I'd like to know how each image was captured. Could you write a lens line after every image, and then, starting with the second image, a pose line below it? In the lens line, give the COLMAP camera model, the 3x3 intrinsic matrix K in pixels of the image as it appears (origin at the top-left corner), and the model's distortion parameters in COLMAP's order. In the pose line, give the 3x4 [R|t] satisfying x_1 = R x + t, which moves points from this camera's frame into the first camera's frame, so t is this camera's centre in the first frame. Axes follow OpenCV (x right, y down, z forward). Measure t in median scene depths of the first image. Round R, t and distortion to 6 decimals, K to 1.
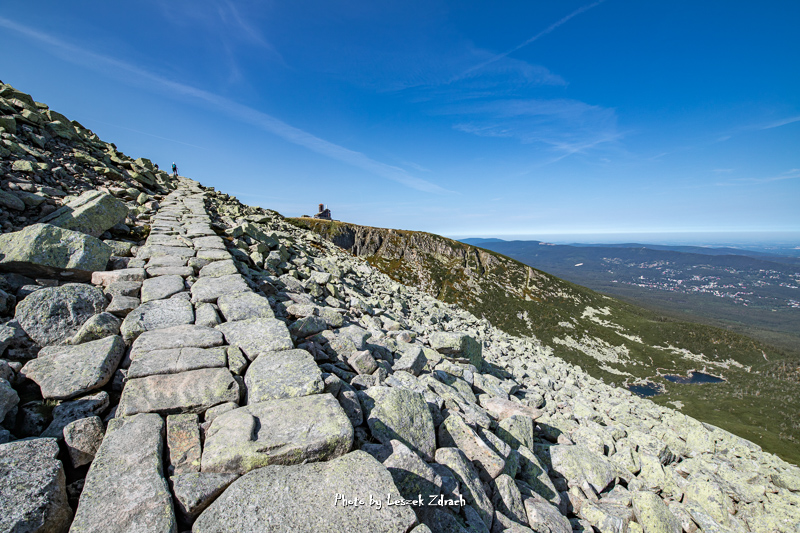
lens RADIAL K [[344.8, 0, 399.8], [0, 344.8, 270.9], [0, 0, 1]] dist [-0.001432, -0.009822]
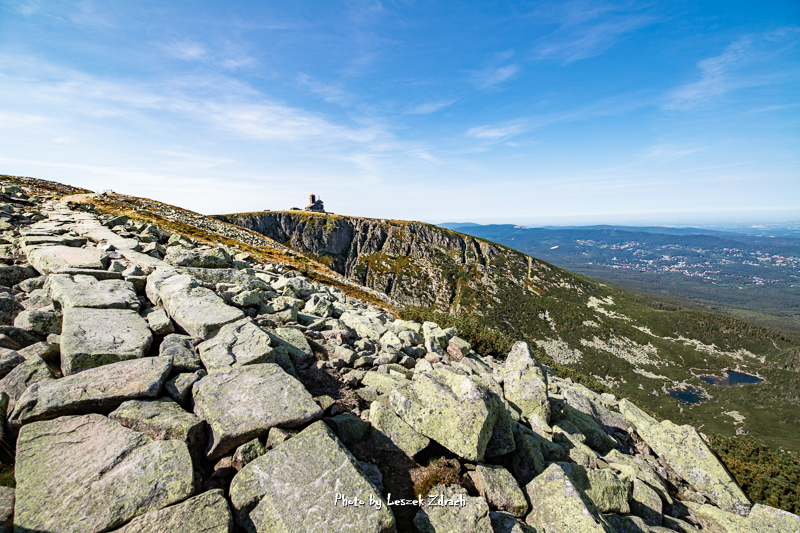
lens RADIAL K [[344.8, 0, 399.8], [0, 344.8, 270.9], [0, 0, 1]] dist [-0.001432, -0.009822]
pose [[0.997305, -0.028320, 0.067686, -0.071270], [0.025484, 0.998776, 0.042402, -0.031071], [-0.068804, -0.040562, 0.996805, 0.098424]]
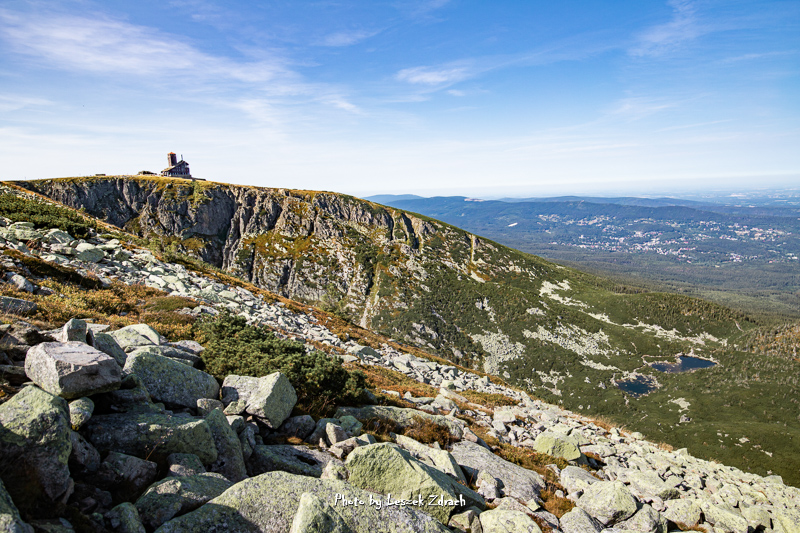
lens RADIAL K [[460.8, 0, 407.4], [0, 460.8, 265.1], [0, 0, 1]] dist [0.020048, -0.001375]
pose [[0.964847, -0.064519, 0.254769, -0.042334], [0.050530, 0.996853, 0.061087, -0.020903], [-0.257908, -0.046066, 0.965071, 0.065138]]
